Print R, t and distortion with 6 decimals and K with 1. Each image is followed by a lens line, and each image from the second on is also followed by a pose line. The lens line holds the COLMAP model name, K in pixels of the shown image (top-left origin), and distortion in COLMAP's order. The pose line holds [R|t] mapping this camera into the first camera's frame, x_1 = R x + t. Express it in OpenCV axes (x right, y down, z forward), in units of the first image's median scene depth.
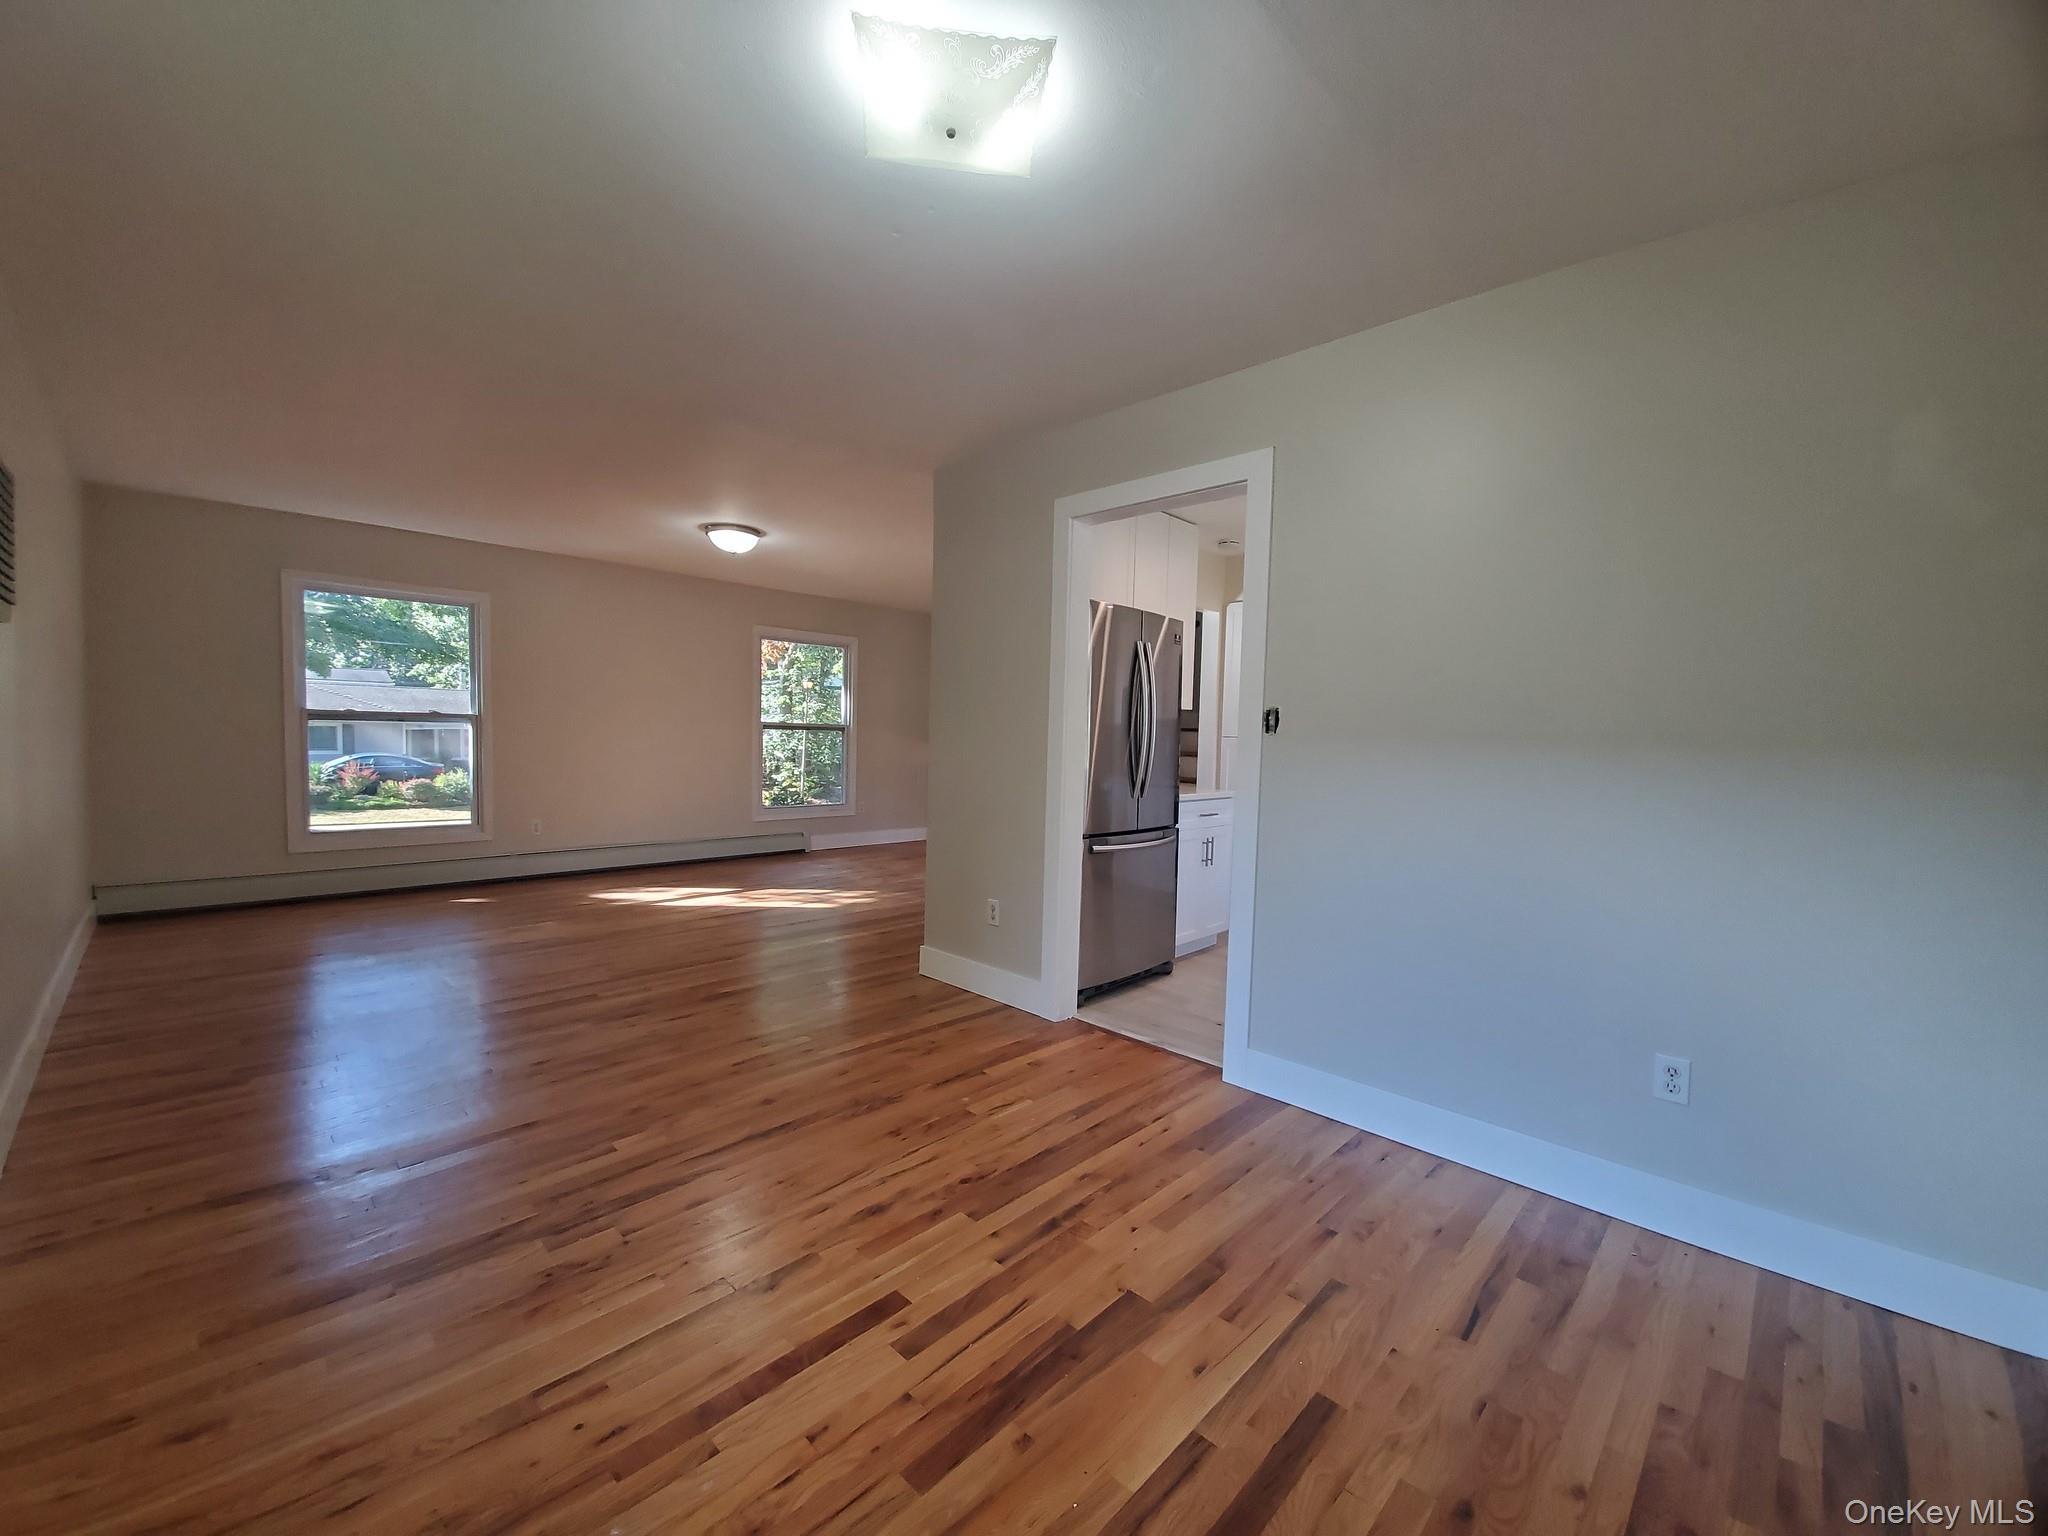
lens RADIAL K [[819.3, 0, 1024.0], [0, 819.3, 768.0], [0, 0, 1]] dist [0.001372, 0.000051]
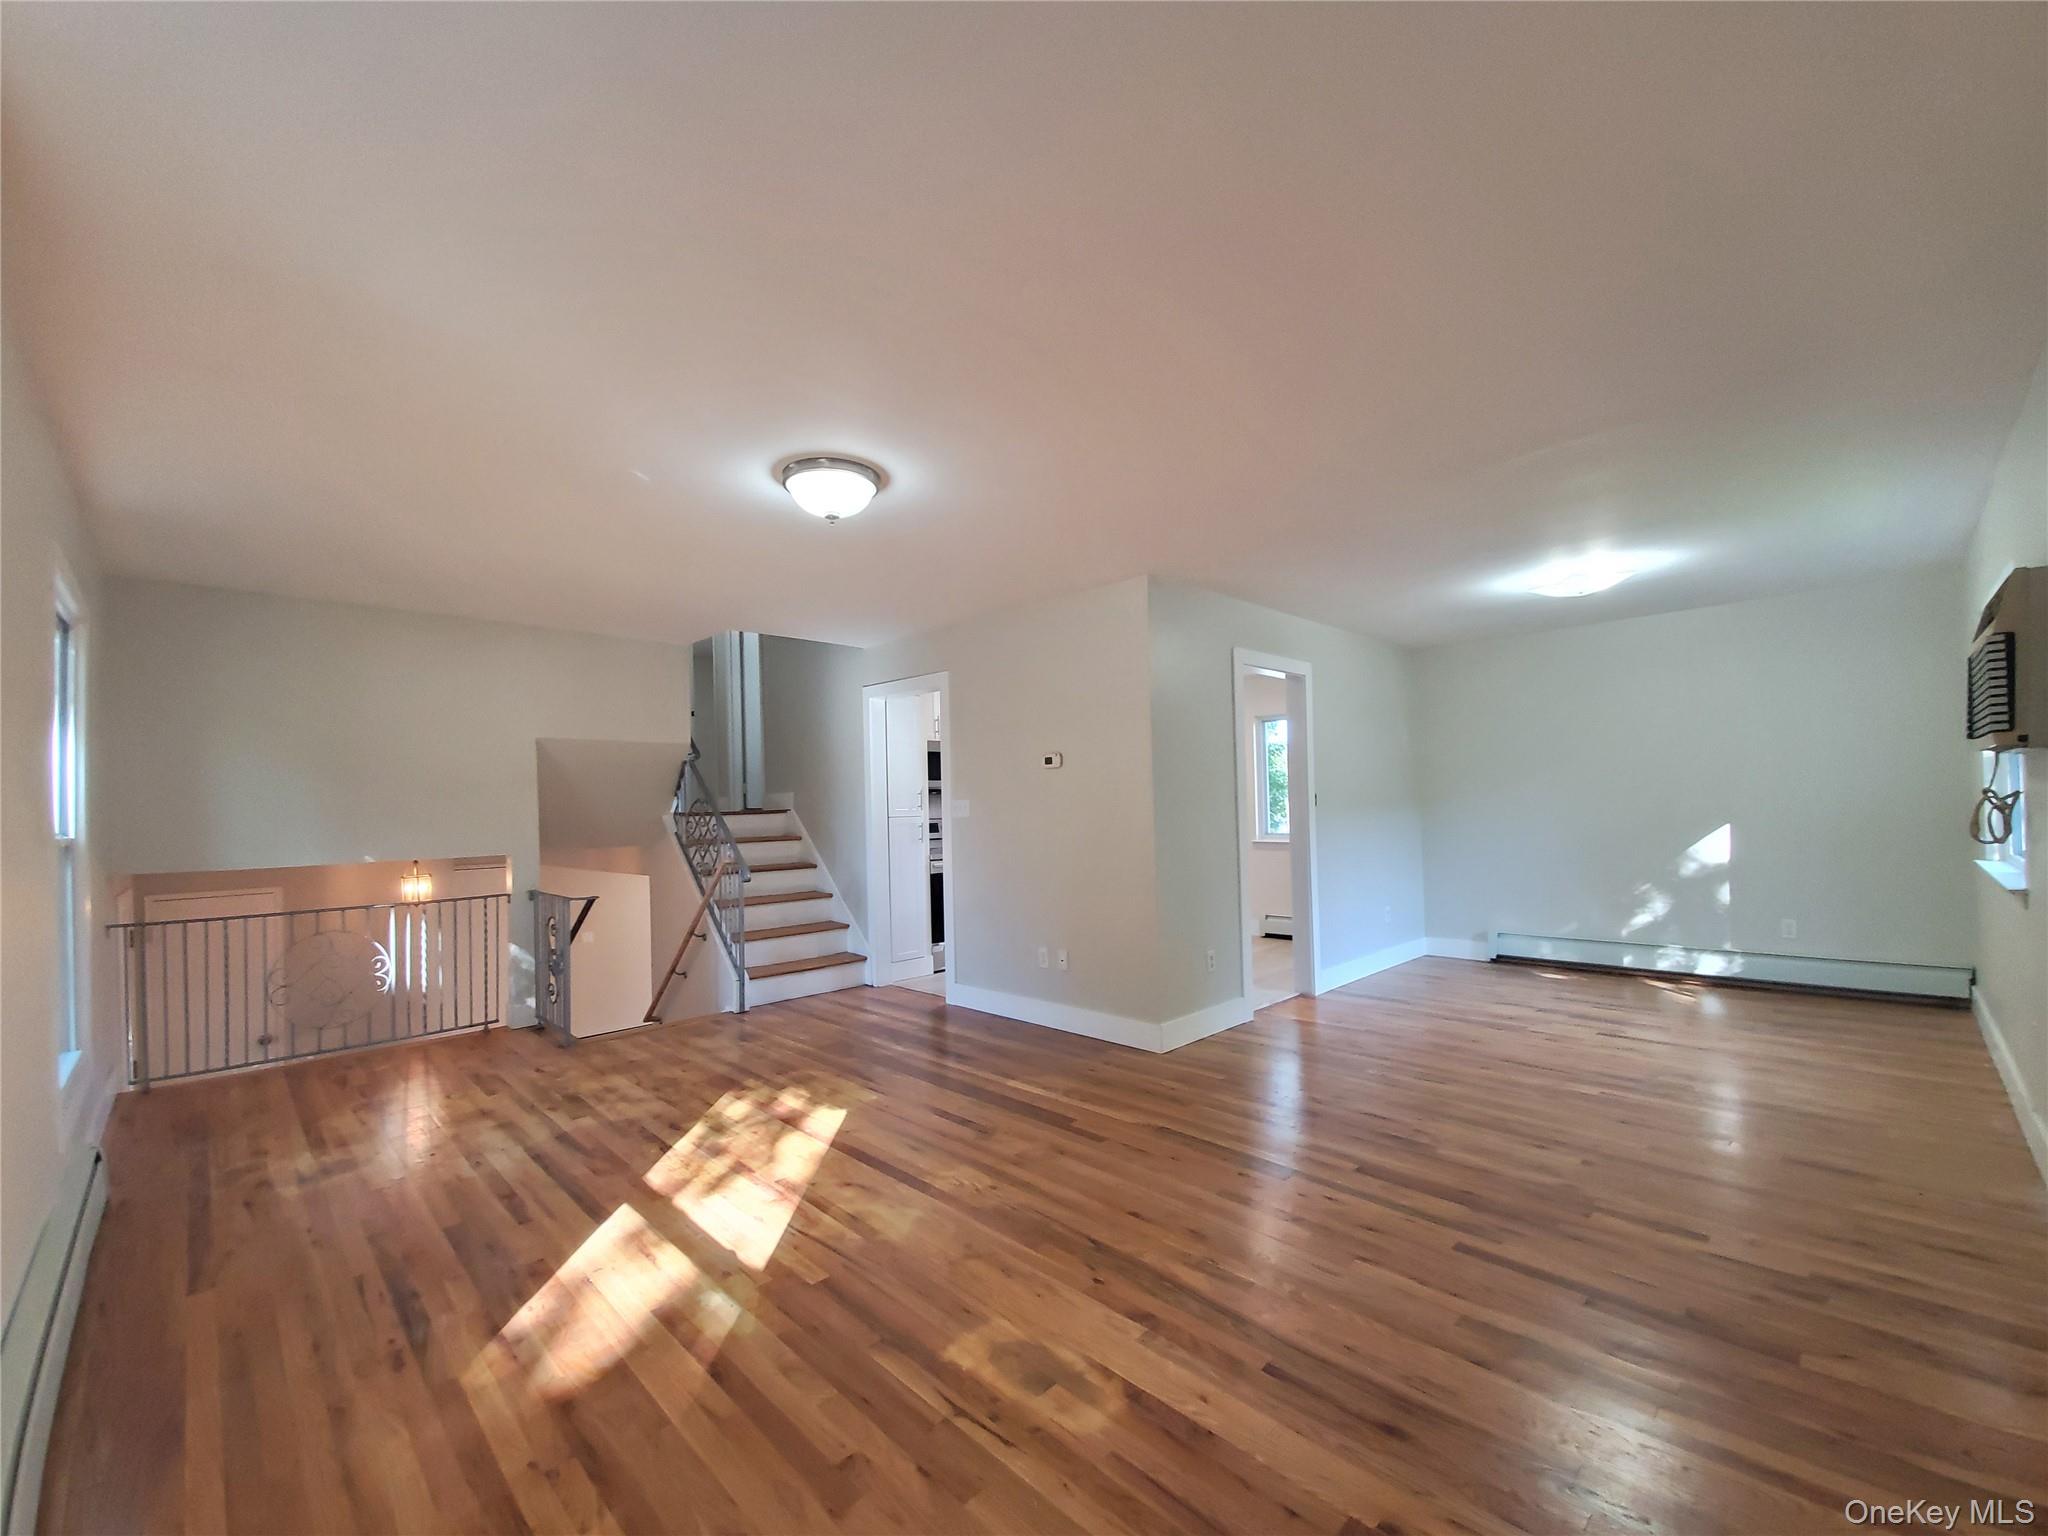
lens RADIAL K [[840.5, 0, 1012.1], [0, 840.5, 782.7], [0, 0, 1]] dist [-0.002415, -0.000322]
pose [[0.035985, -0.004548, 0.999342, -1.934349], [0.066331, 0.997795, 0.002153, -0.159309], [-0.997149, 0.066210, 0.036207, 1.858055]]
